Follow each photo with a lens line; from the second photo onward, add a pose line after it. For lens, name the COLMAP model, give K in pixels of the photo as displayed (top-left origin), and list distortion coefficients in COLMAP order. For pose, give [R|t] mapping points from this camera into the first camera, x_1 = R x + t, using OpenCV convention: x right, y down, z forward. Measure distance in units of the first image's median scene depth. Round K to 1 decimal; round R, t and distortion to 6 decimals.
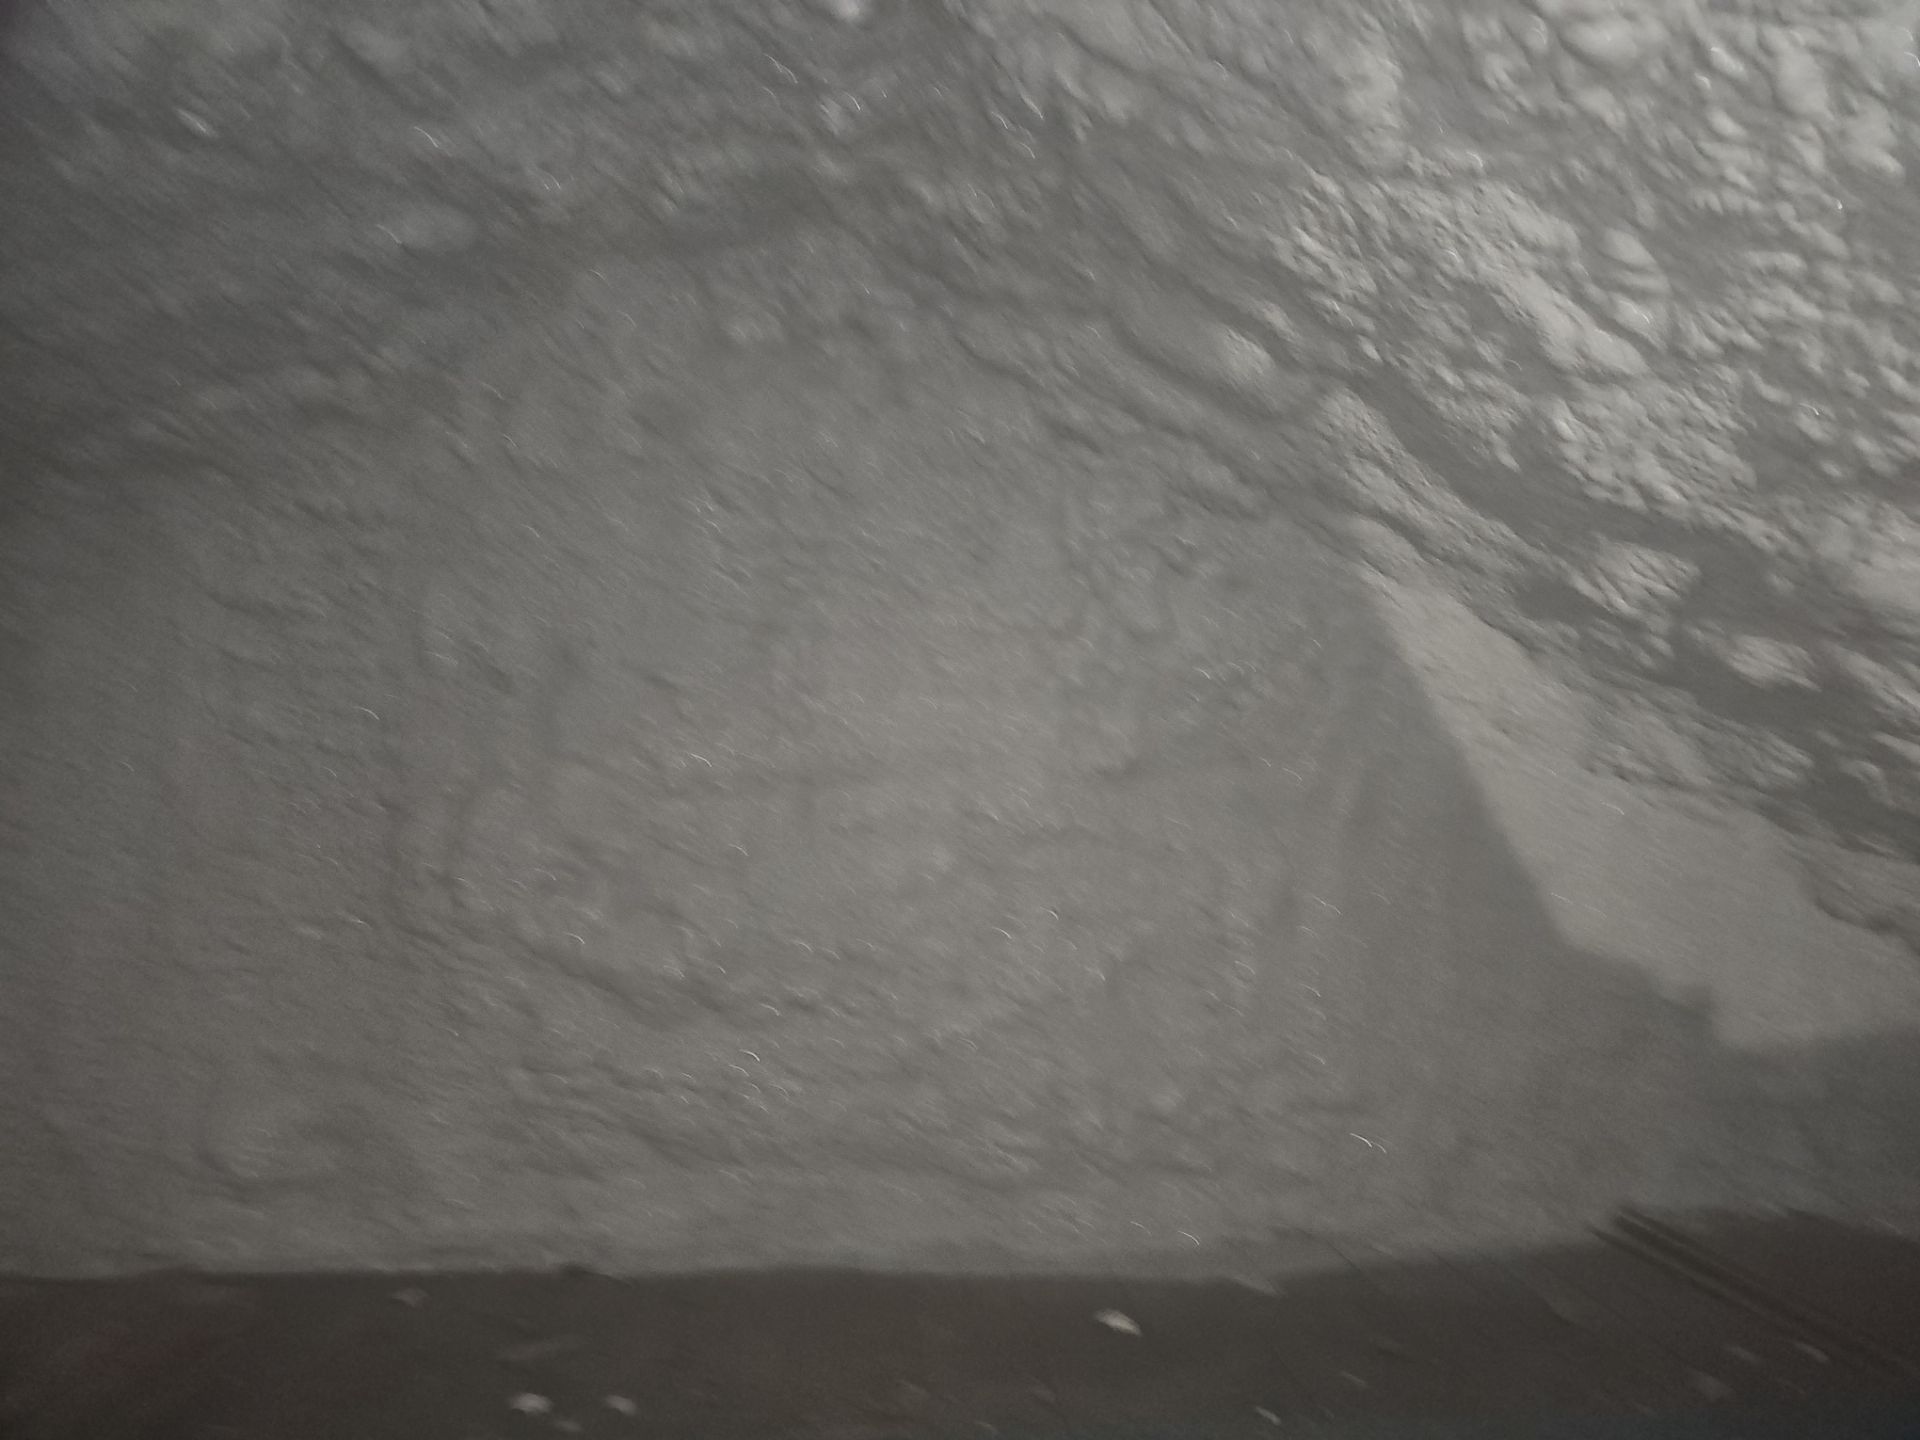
lens RADIAL K [[1252.0, 0, 986.9], [0, 1252.0, 739.0], [0, 0, 1]] dist [0.055654, -0.043429]
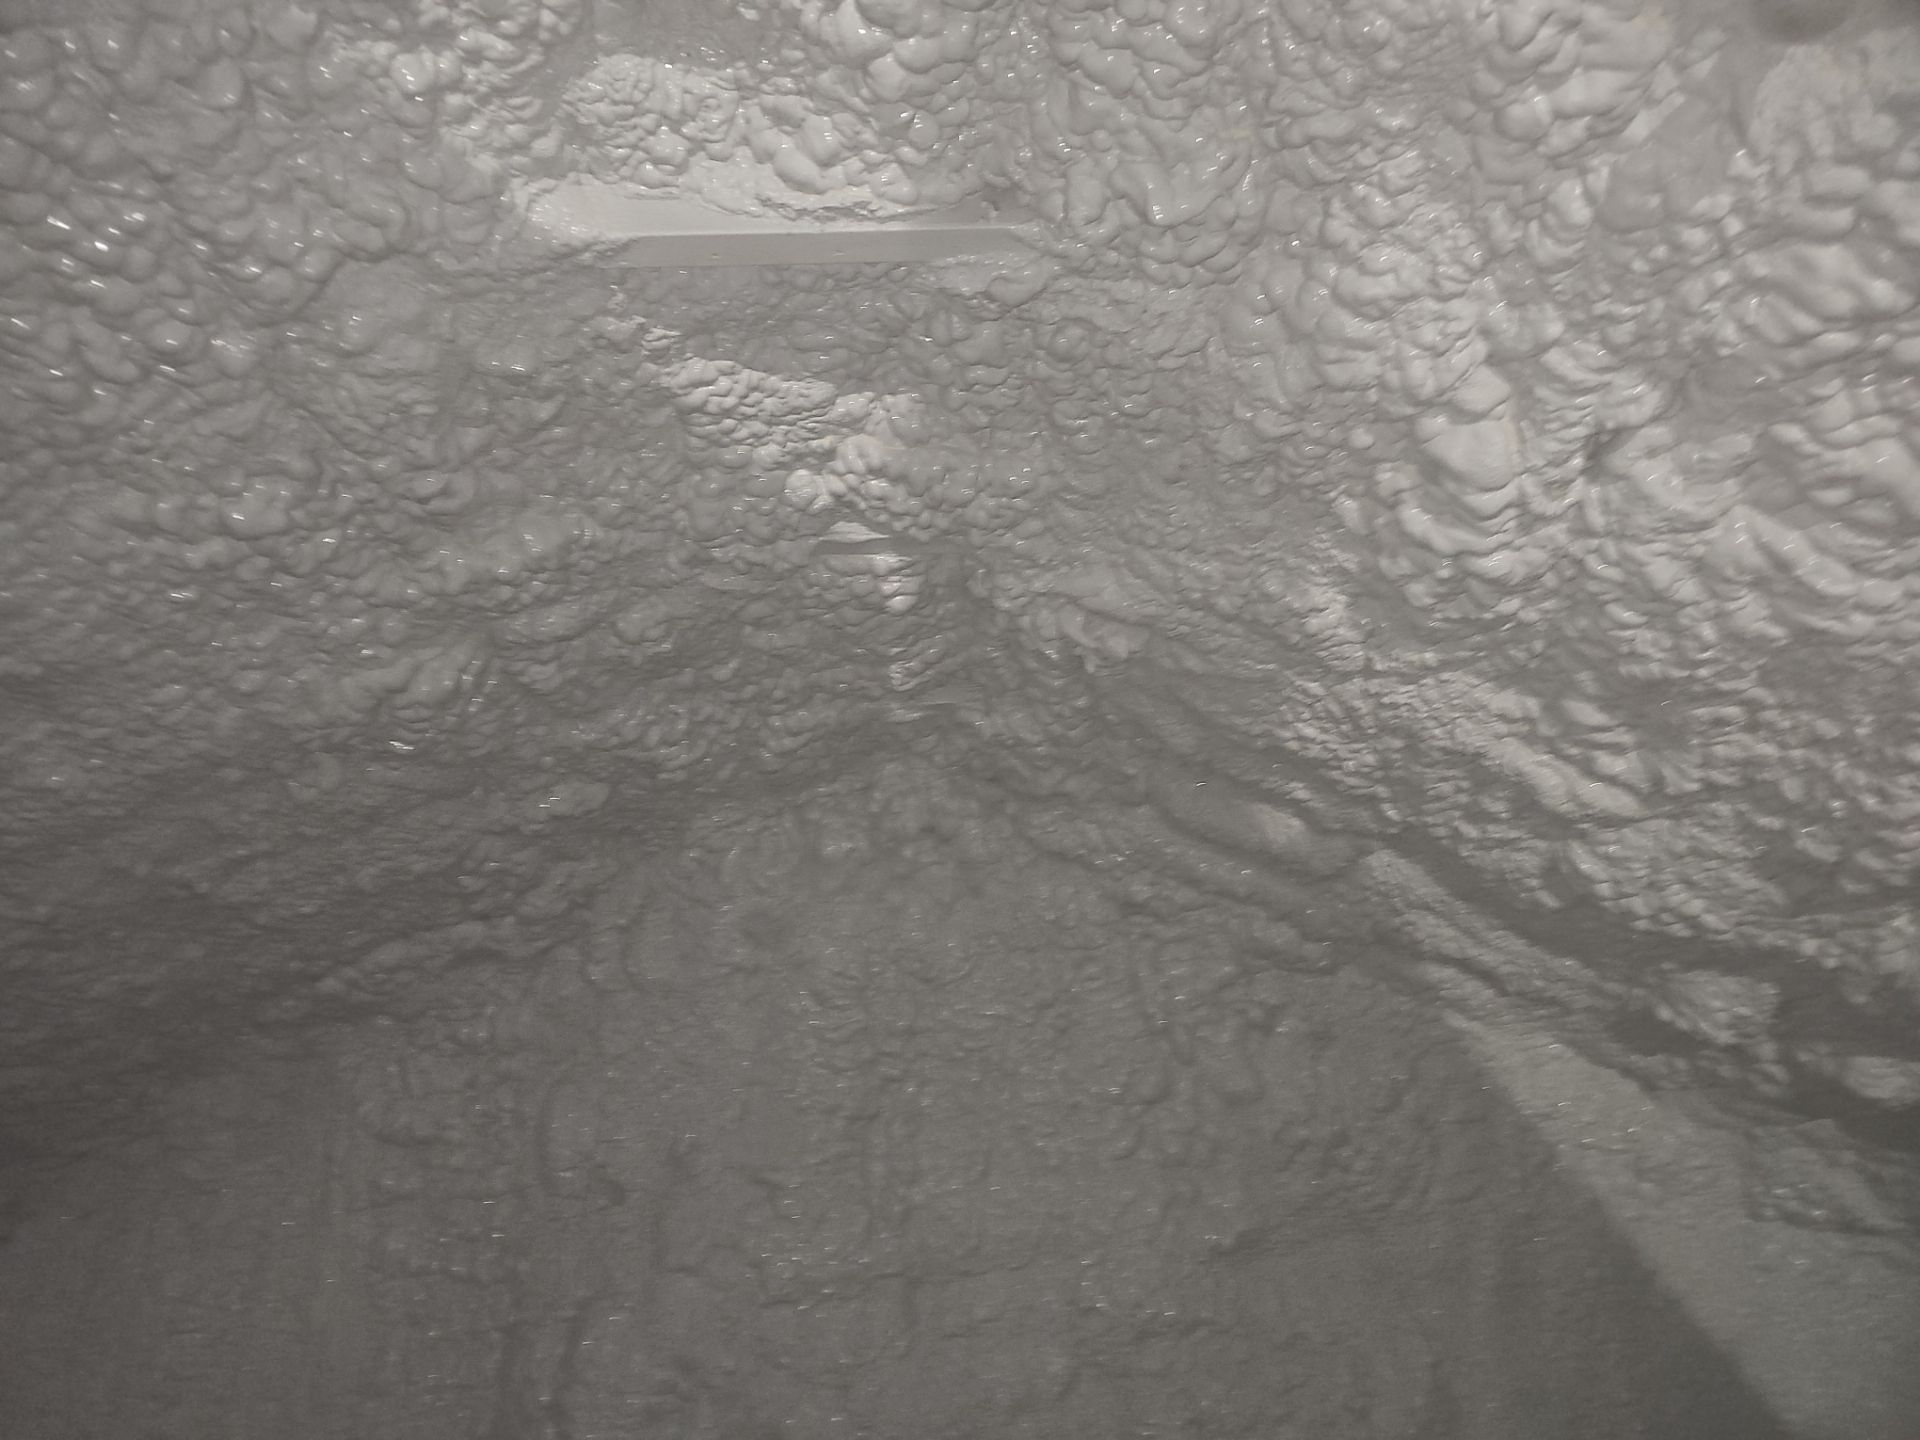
lens RADIAL K [[1252.0, 0, 952.2], [0, 1252.0, 736.5], [0, 0, 1]] dist [0.055654, -0.043429]
pose [[0.988546, -0.108358, -0.105045, 0.043093], [0.062272, 0.926899, -0.370108, 0.008827], [0.137470, 0.359328, 0.923031, -0.067851]]
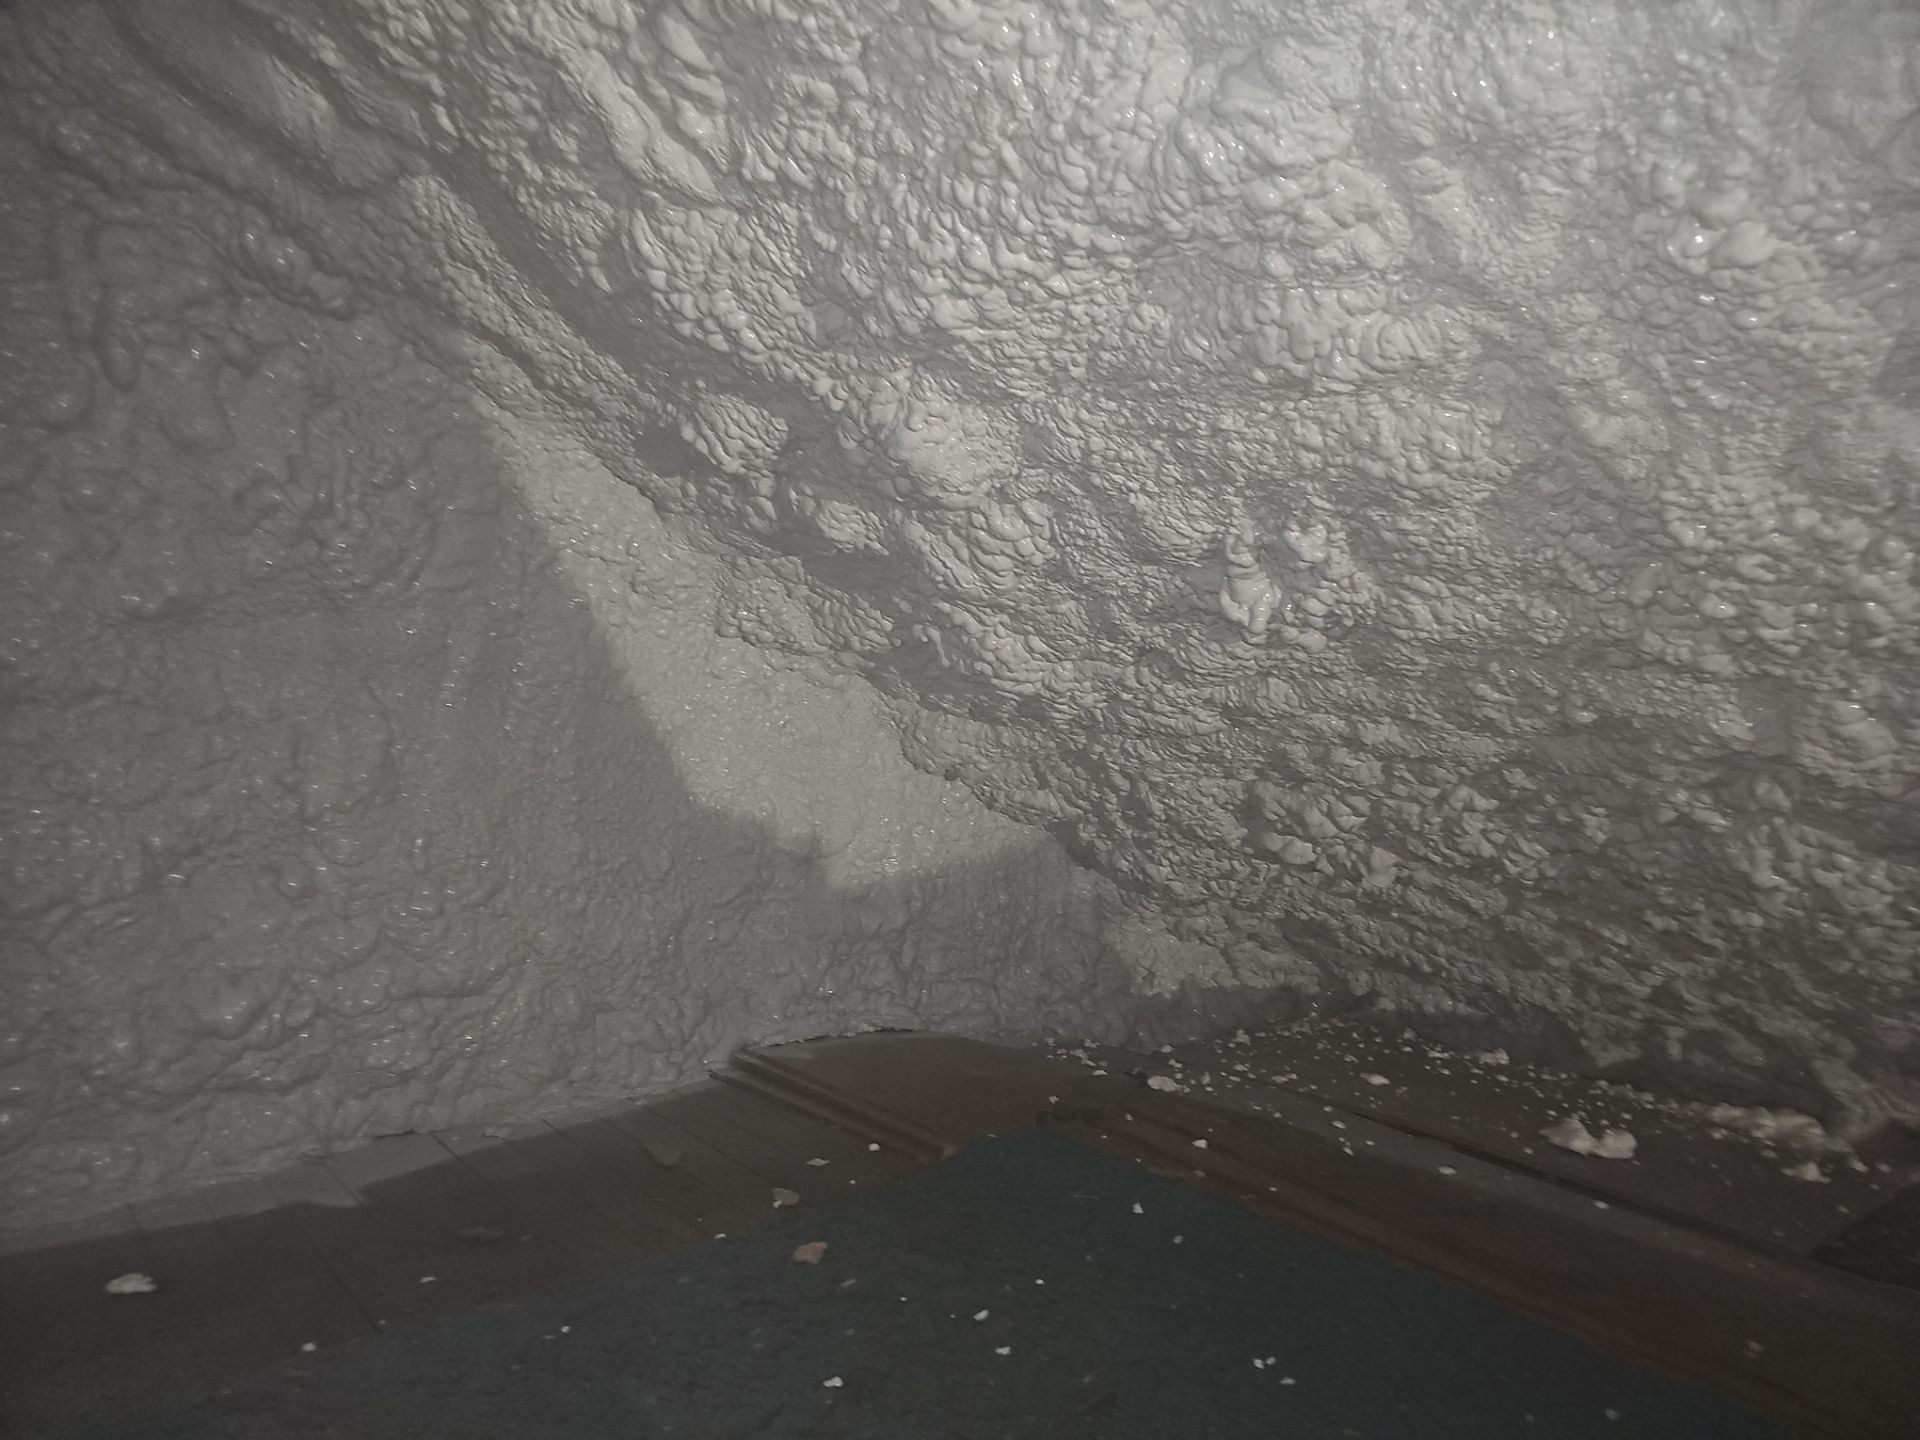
lens RADIAL K [[1252.0, 0, 958.1], [0, 1252.0, 715.7], [0, 0, 1]] dist [0.055654, -0.043429]
pose [[0.841625, -0.006270, 0.540026, 0.109589], [-0.029969, 0.997850, 0.058292, 0.031703], [-0.539231, -0.065244, 0.839627, 0.048838]]
